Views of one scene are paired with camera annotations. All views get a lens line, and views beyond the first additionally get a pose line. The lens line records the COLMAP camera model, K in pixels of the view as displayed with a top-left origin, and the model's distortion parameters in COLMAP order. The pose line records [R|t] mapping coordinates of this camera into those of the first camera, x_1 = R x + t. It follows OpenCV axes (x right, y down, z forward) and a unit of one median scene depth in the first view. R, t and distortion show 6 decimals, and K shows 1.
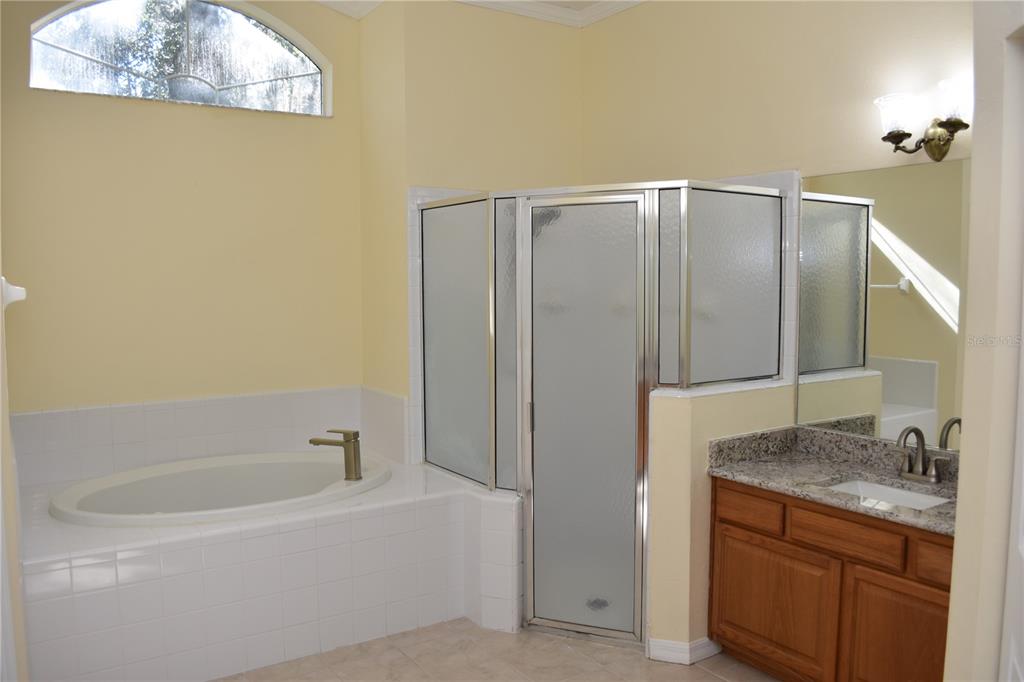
lens RADIAL K [[810.0, 0, 512.0], [0, 810.0, 341.0], [0, 0, 1]] dist [-0.080354, 0.013781]
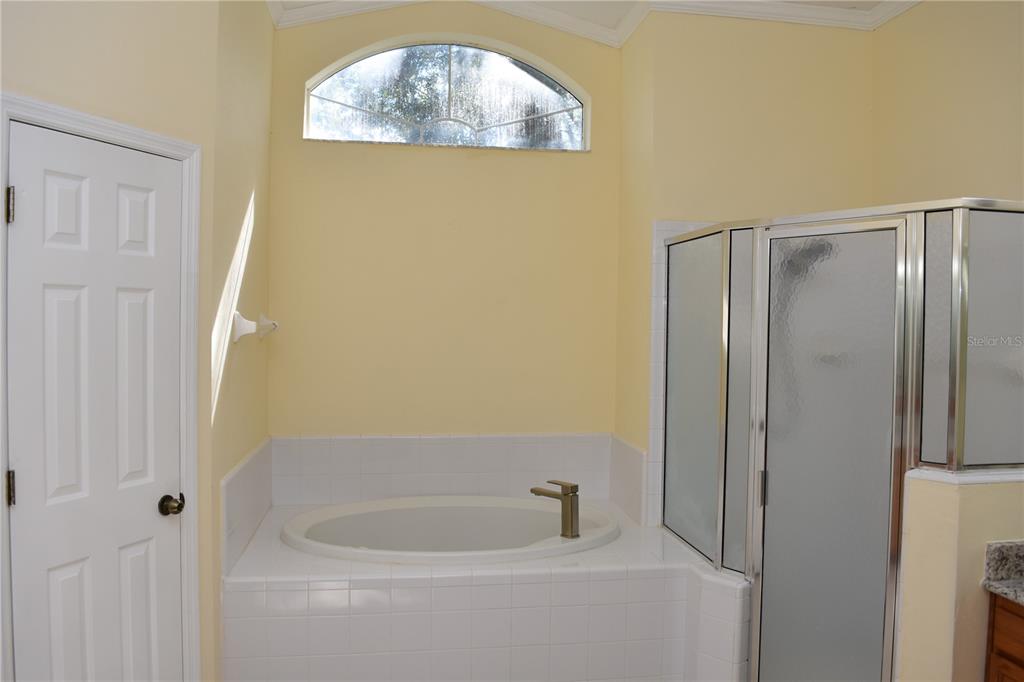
lens RADIAL K [[810.0, 0, 512.0], [0, 810.0, 341.0], [0, 0, 1]] dist [-0.080354, 0.013781]
pose [[0.905116, 0.027138, -0.424298, 0.139520], [-0.049675, 0.997876, -0.042142, -0.010251], [0.422254, 0.059220, 0.904541, 0.134840]]
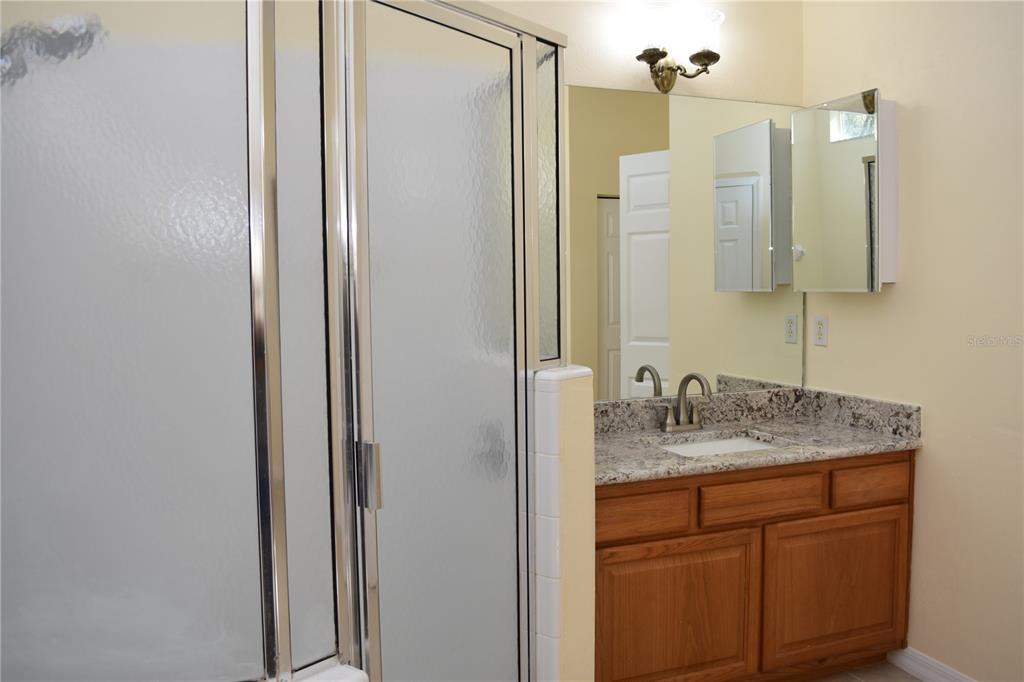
lens RADIAL K [[810.0, 0, 512.0], [0, 810.0, 341.0], [0, 0, 1]] dist [-0.080354, 0.013781]
pose [[0.237034, -0.065824, 0.969269, -0.396047], [0.084711, 0.995302, 0.046876, 0.007003], [-0.967801, 0.070997, 0.241496, 0.840719]]
